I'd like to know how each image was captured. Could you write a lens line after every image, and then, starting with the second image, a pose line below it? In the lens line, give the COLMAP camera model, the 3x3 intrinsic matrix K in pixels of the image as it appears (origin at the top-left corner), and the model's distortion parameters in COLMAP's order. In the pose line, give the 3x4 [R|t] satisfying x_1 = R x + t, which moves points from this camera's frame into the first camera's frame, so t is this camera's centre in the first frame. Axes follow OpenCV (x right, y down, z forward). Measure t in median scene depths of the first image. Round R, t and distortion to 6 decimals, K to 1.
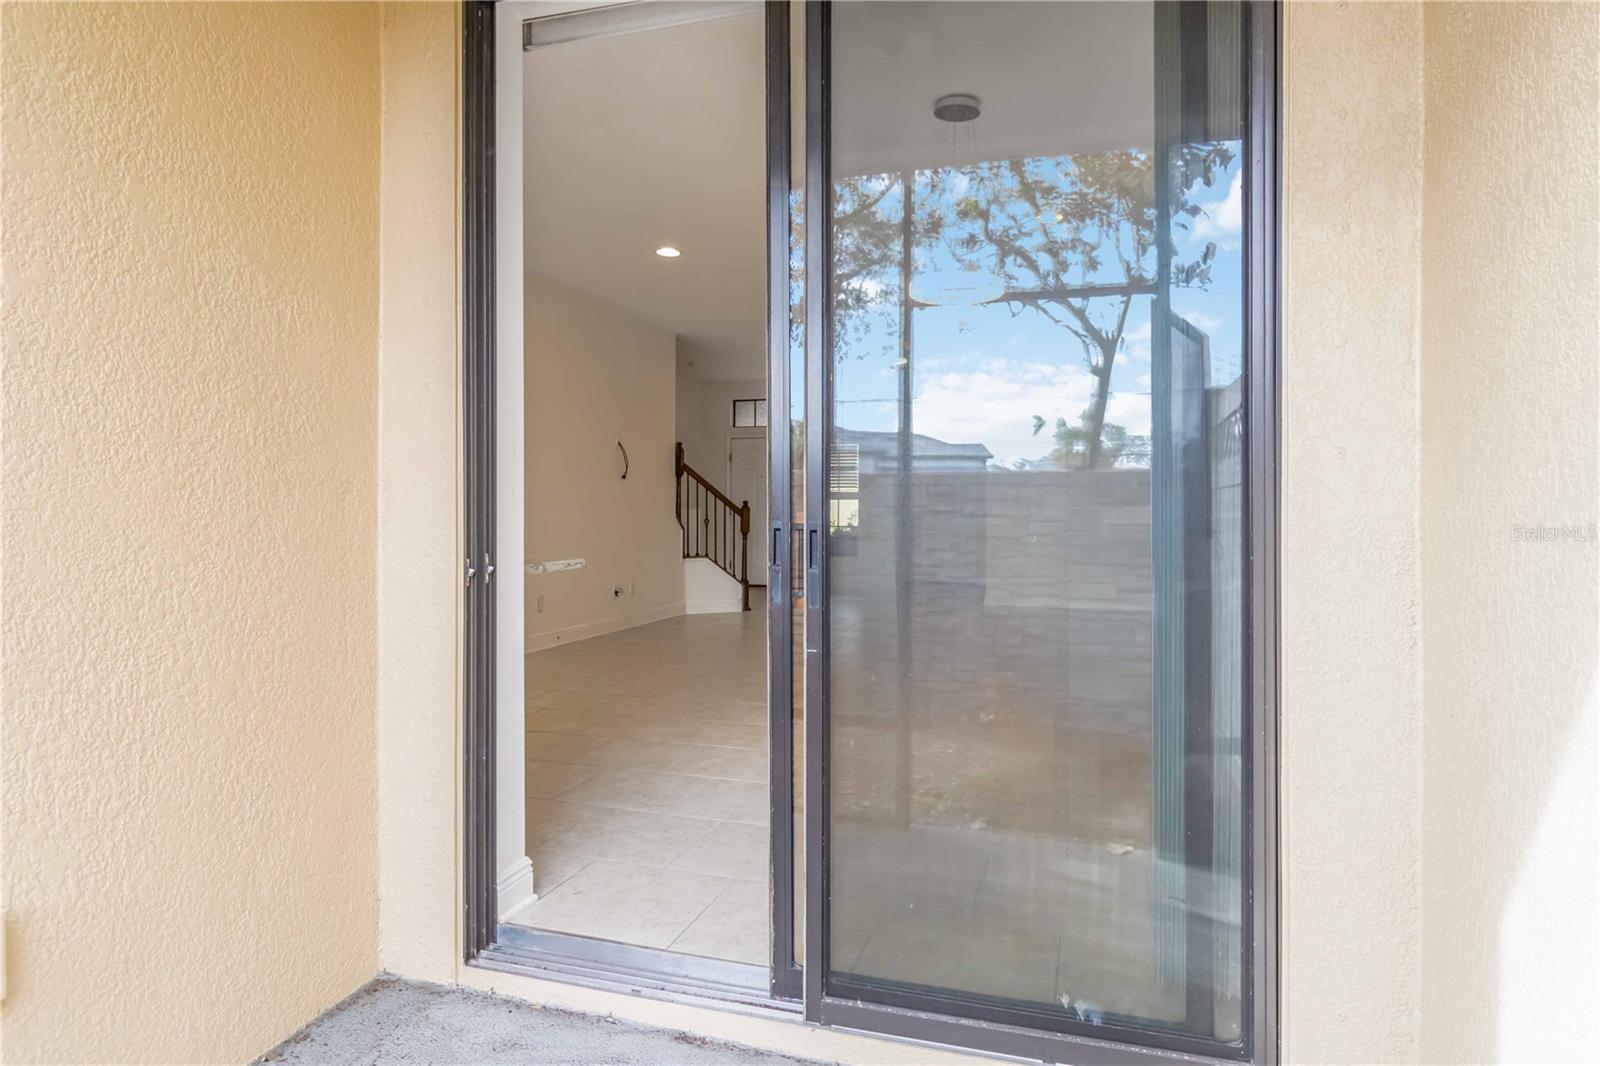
lens RADIAL K [[908.9, 0, 804.0], [0, 908.9, 518.8], [0, 0, 1]] dist [-0.000579, -0.000003]
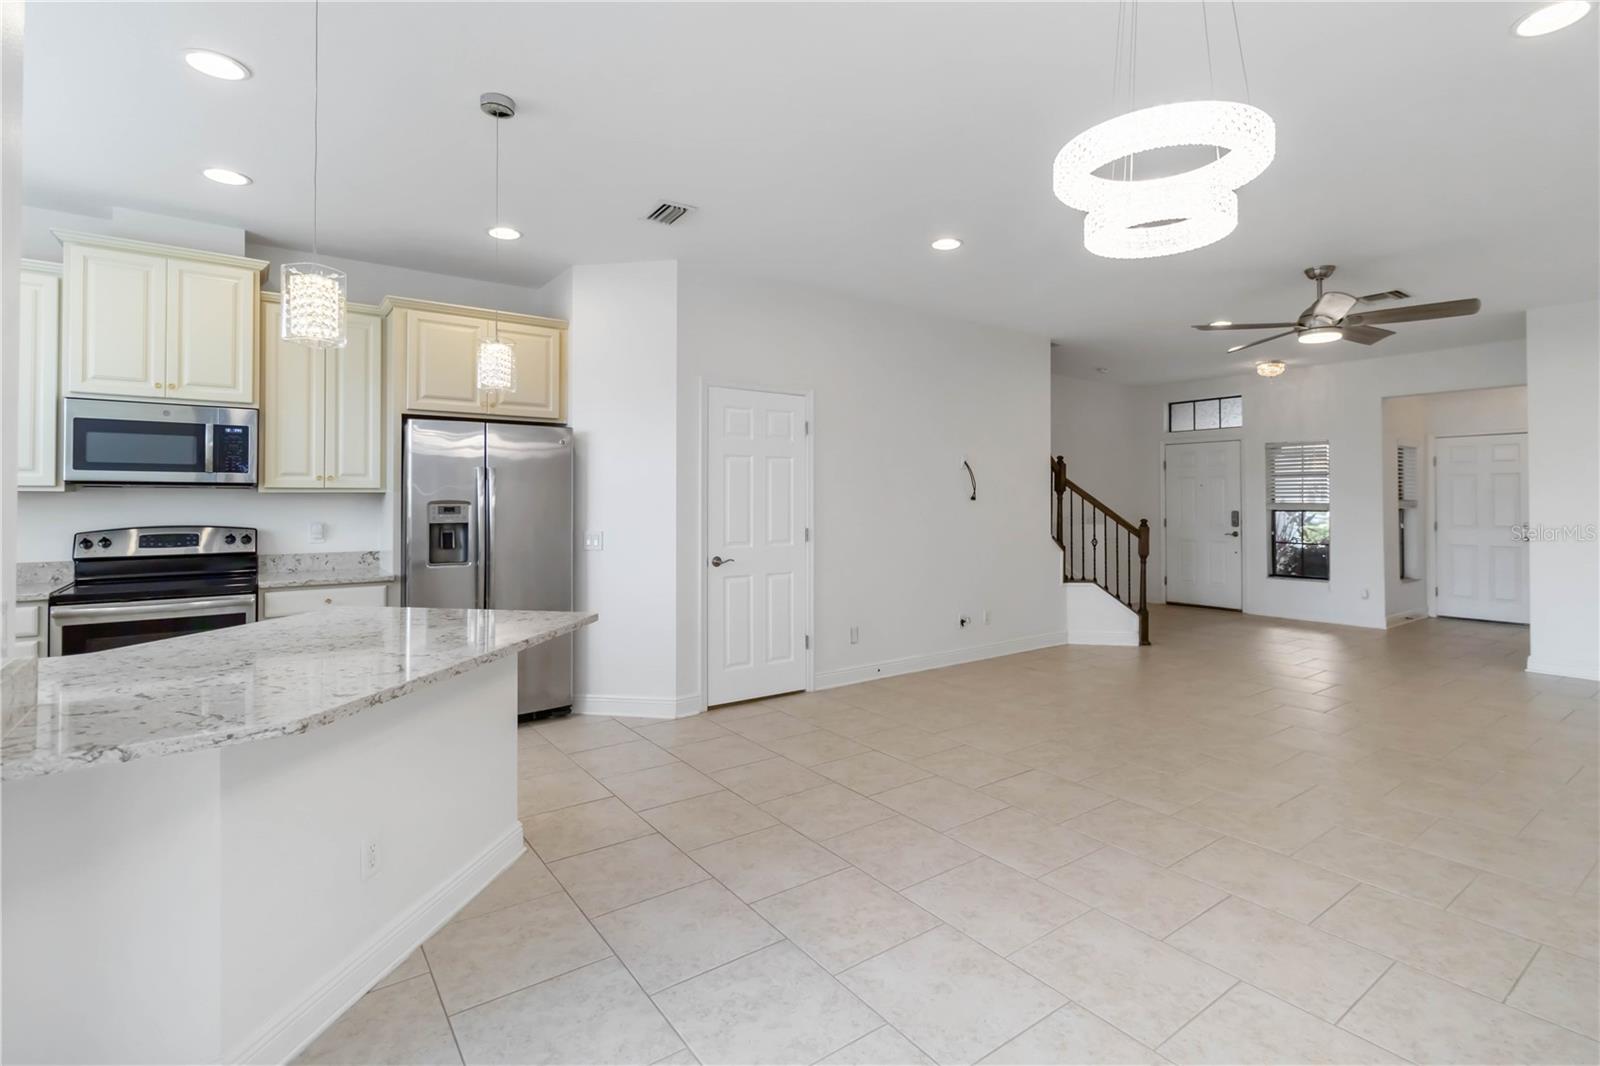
lens RADIAL K [[749.8, 0, 812.9], [0, 749.8, 491.6], [0, 0, 1]] dist [0.000602, -0.000305]
pose [[0.810779, -0.009928, -0.585268, 0.102329], [-0.004191, 0.999732, -0.022765, -0.029196], [0.585337, 0.020910, 0.810520, 0.234118]]
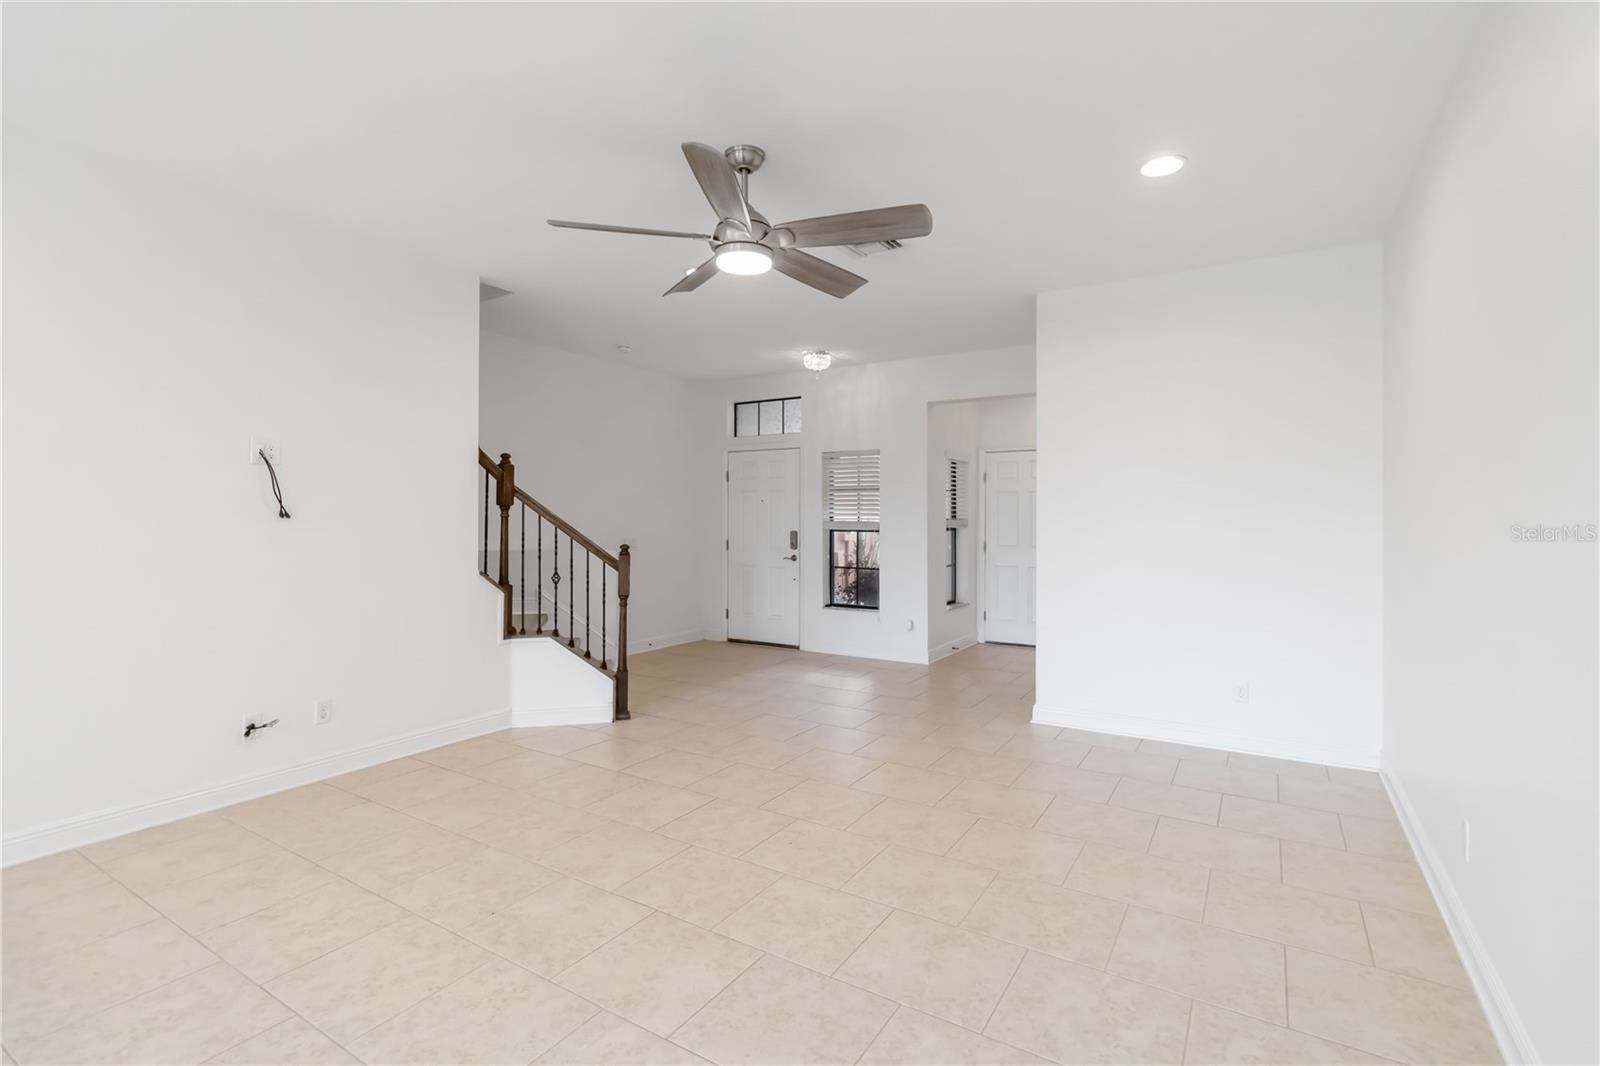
lens RADIAL K [[749.8, 0, 806.8], [0, 749.8, 516.1], [0, 0, 1]] dist [0.000602, -0.000305]
pose [[0.972380, -0.001591, -0.233396, 0.184241], [-0.001722, 0.999901, -0.013992, -0.033236], [0.233395, 0.014007, 0.972281, 0.535856]]
